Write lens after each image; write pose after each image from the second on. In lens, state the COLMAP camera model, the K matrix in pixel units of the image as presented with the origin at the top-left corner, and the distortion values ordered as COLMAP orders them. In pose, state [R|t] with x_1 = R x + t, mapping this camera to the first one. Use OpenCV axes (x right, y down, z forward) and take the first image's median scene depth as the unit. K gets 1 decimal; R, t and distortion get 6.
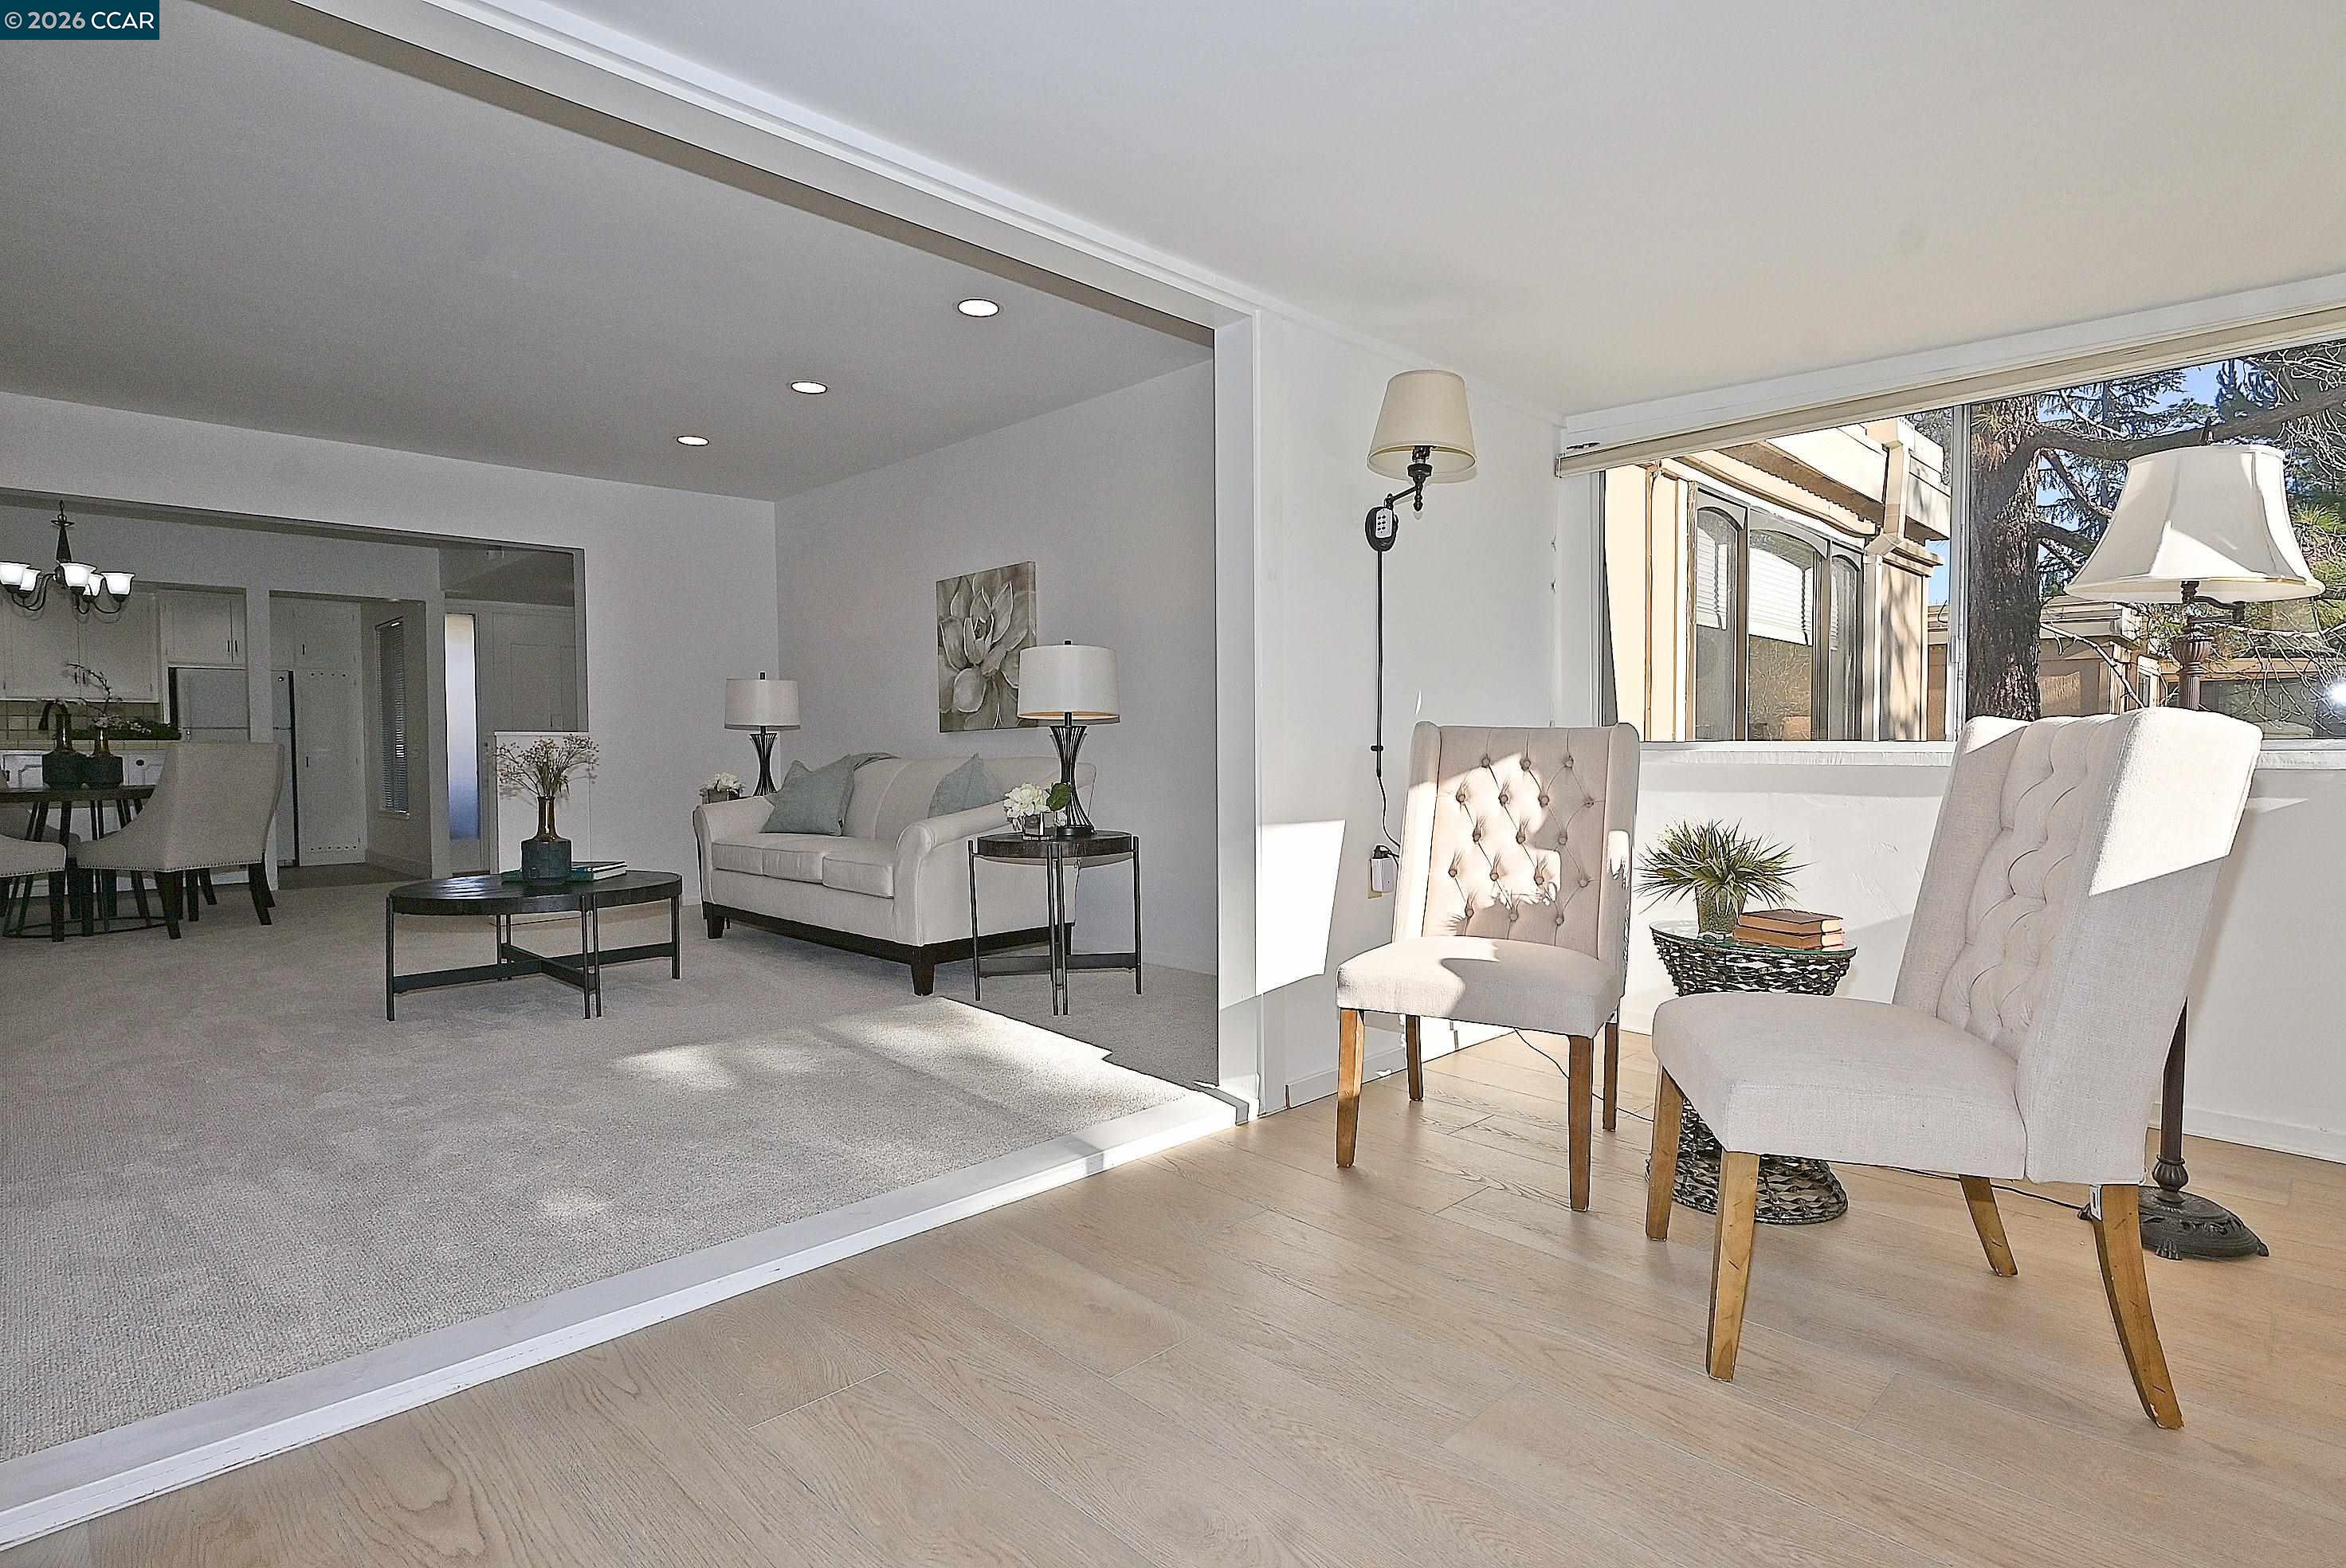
lens RADIAL K [[1184.2, 0, 1165.5], [0, 1184.2, 779.5], [0, 0, 1]] dist [0.000287, 0.000454]
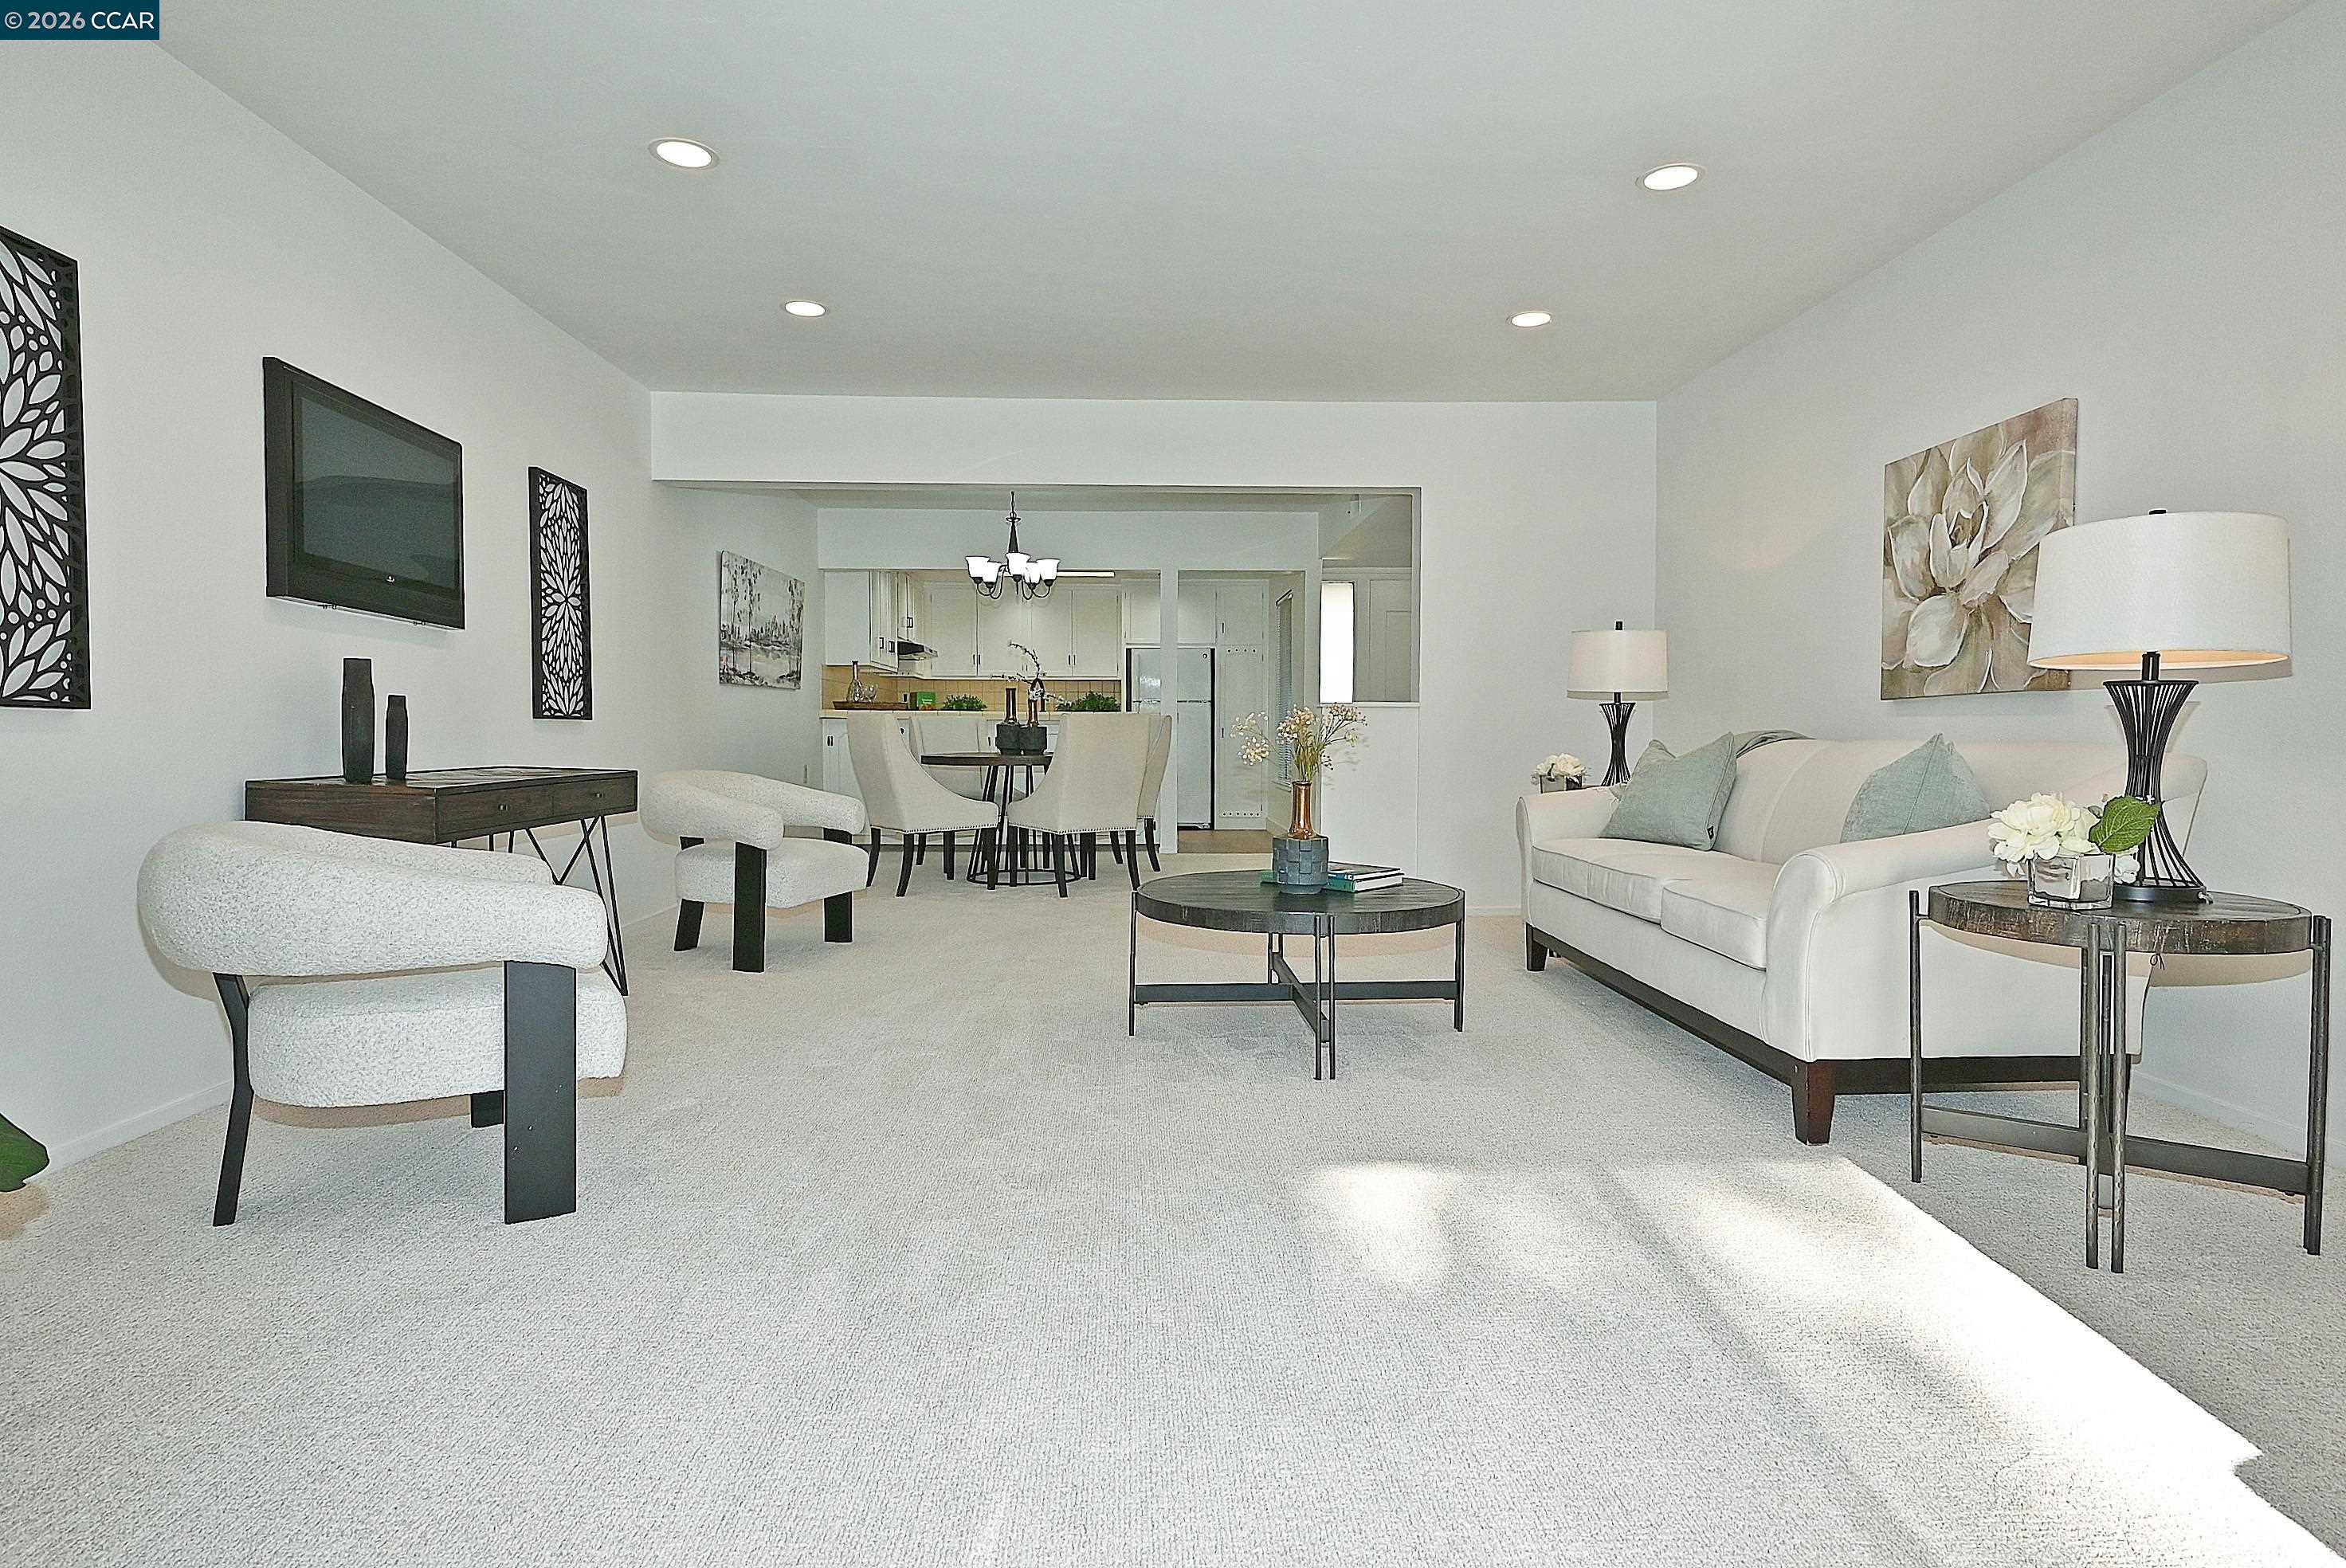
lens RADIAL K [[1218.3, 0, 1173.0], [0, 1218.3, 784.0], [0, 0, 1]] dist [-0.000164, 0.000225]
pose [[0.741894, 0.040995, -0.669263, -0.033076], [-0.025303, 0.999130, 0.033152, -0.006873], [0.670040, -0.007661, 0.742286, 0.269048]]
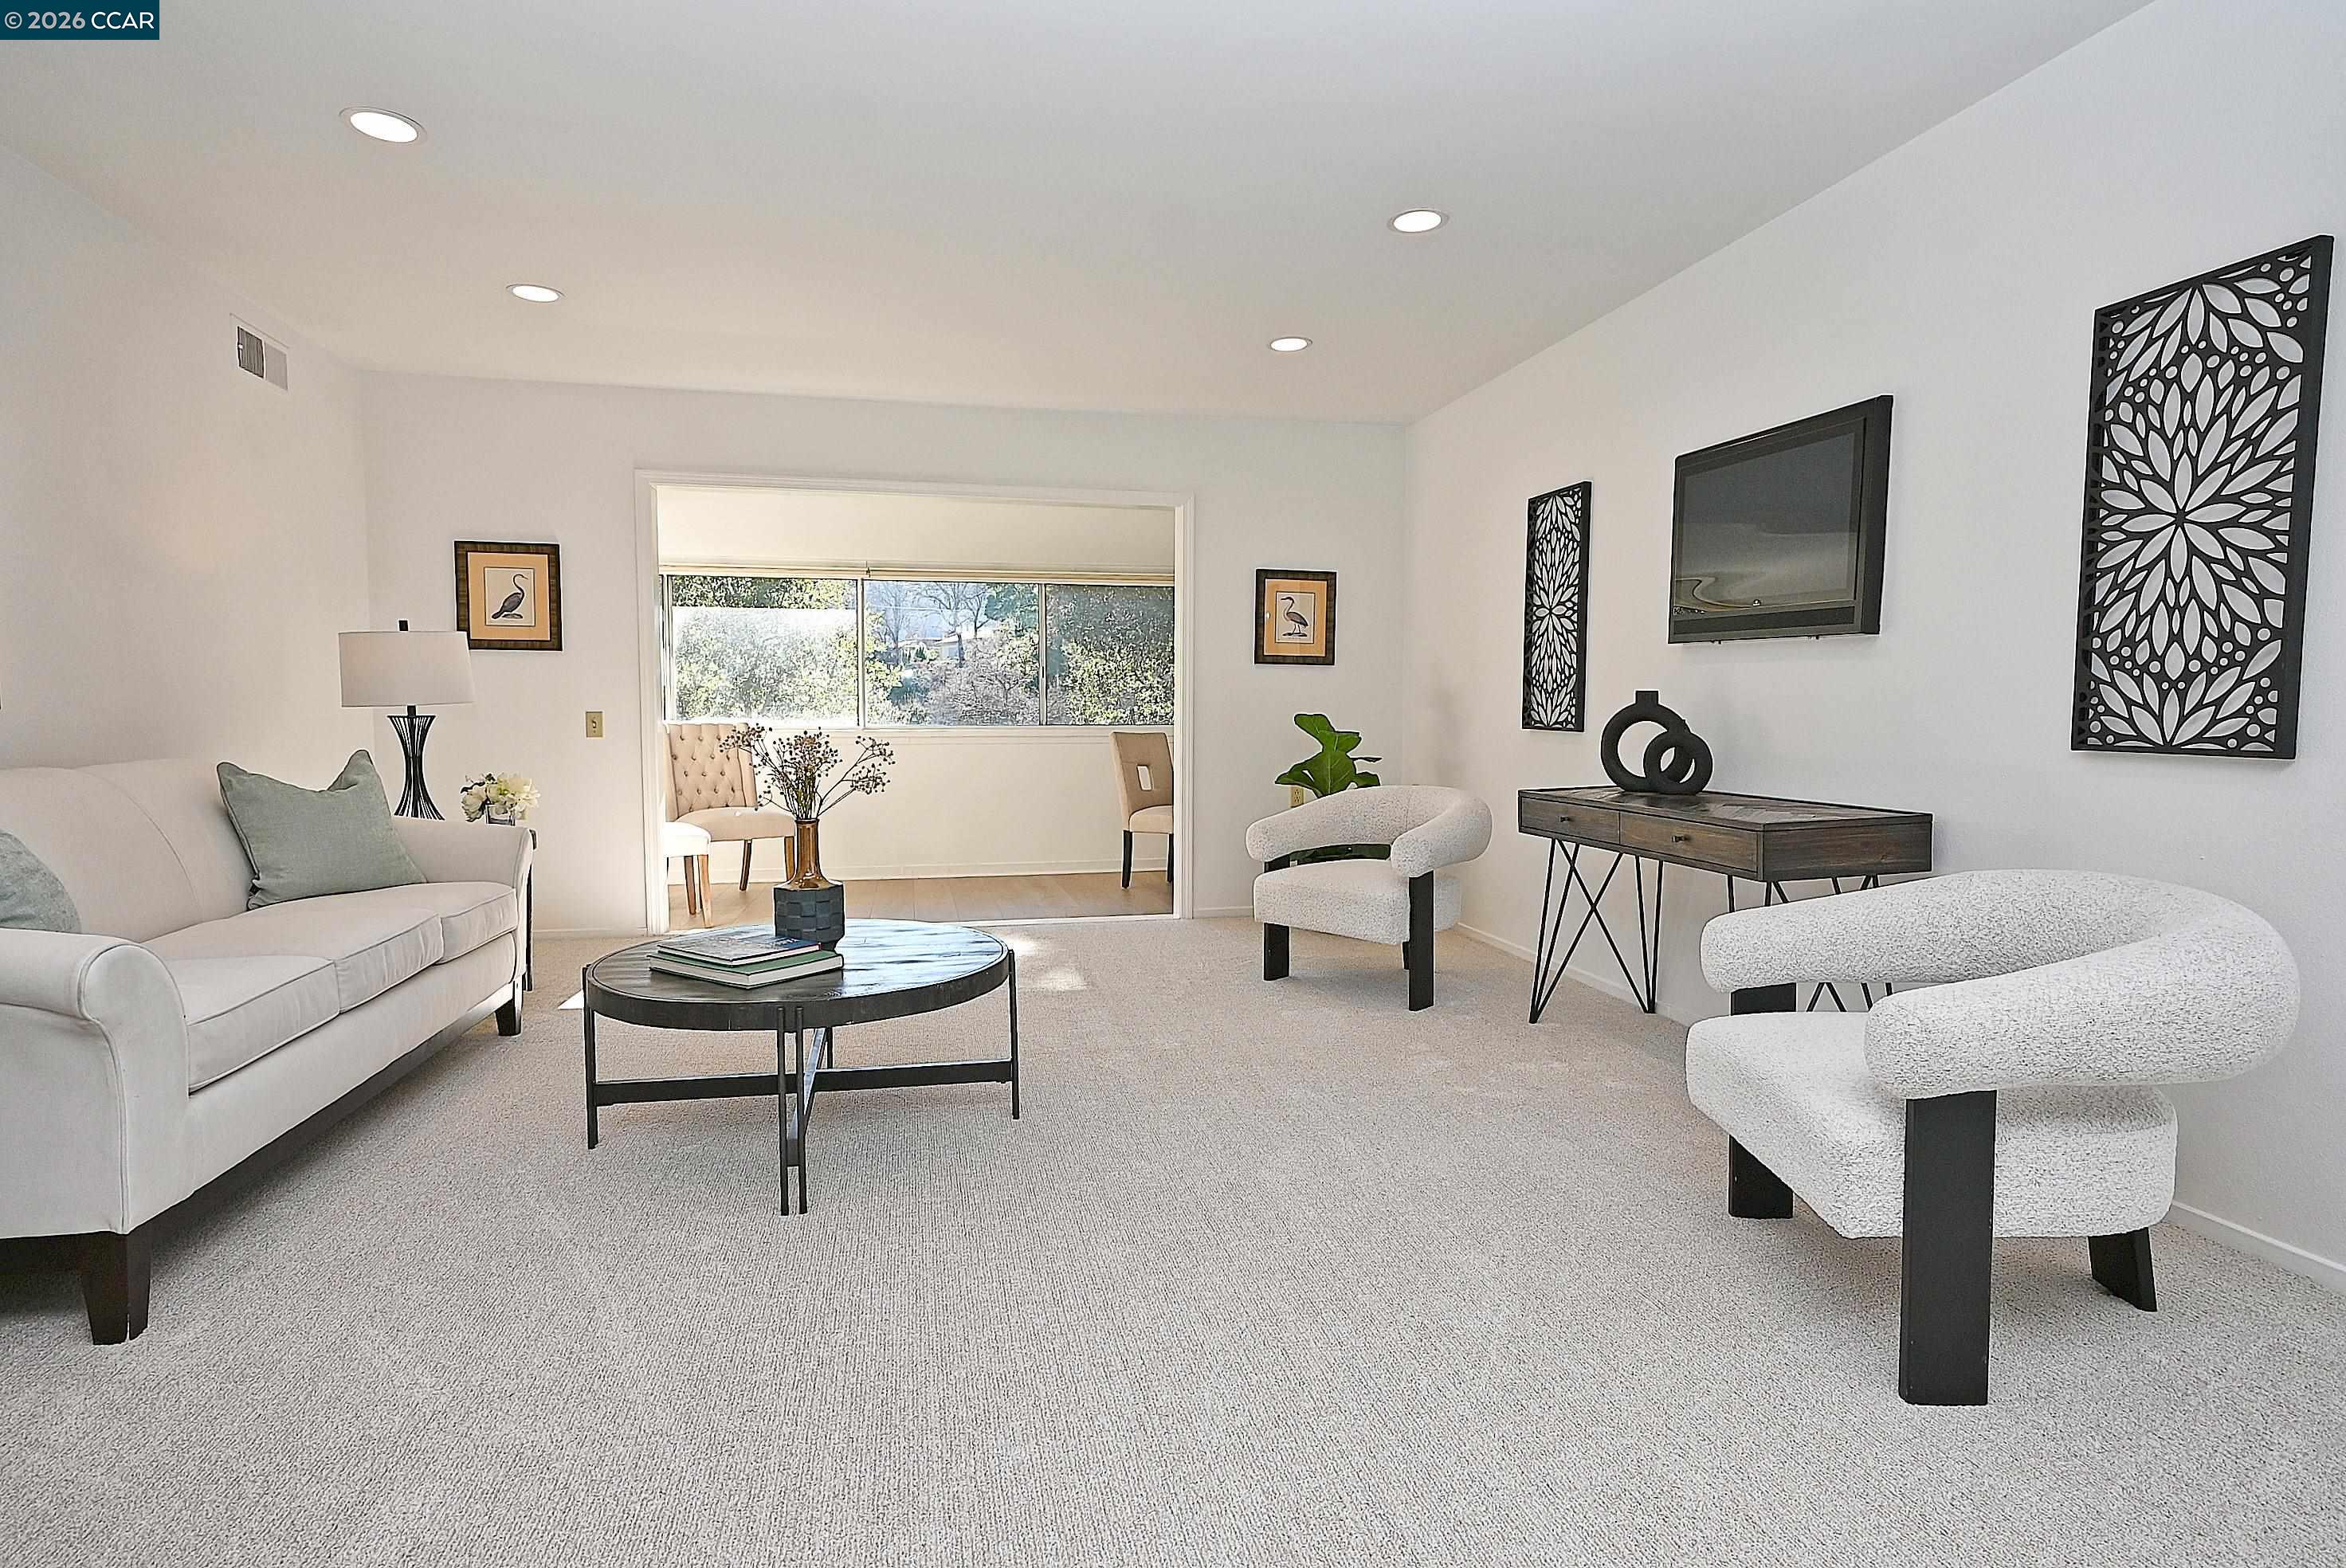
lens RADIAL K [[1218.3, 0, 1173.0], [0, 1218.3, 784.0], [0, 0, 1]] dist [-0.000164, 0.000225]
pose [[-0.848616, -0.020305, 0.528620, -0.542452], [0.018796, 0.997475, 0.068489, -0.035125], [-0.528675, 0.068057, -0.846091, 0.861291]]
